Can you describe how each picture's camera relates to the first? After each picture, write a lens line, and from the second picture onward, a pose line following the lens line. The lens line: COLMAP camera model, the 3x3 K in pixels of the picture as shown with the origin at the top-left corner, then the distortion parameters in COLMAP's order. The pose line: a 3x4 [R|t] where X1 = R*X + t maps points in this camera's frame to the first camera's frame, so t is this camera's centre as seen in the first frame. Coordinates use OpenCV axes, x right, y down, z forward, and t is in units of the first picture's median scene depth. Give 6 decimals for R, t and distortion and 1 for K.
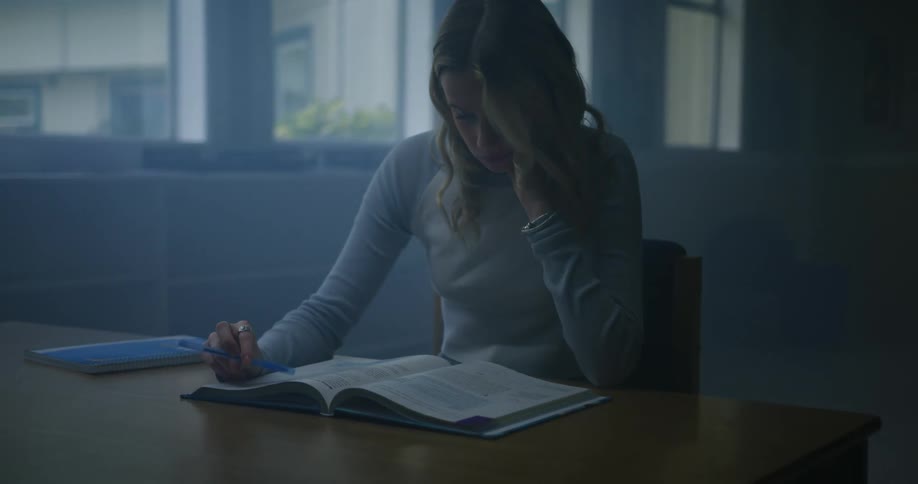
lens RADIAL K [[1265.2, 0, 459.0], [0, 1265.2, 242.0], [0, 0, 1]] dist [-0.006061, 0.026007]
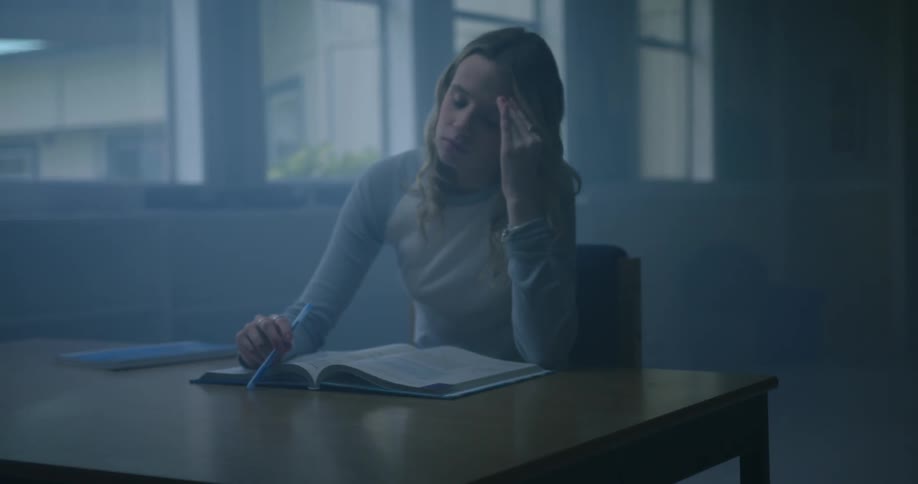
lens RADIAL K [[1265.2, 0, 459.0], [0, 1265.2, 242.0], [0, 0, 1]] dist [-0.006061, 0.026007]
pose [[0.999503, -0.031380, 0.003097, 0.026588], [0.031473, 0.998828, -0.036766, 0.037347], [-0.001940, 0.036845, 0.999319, -0.160103]]
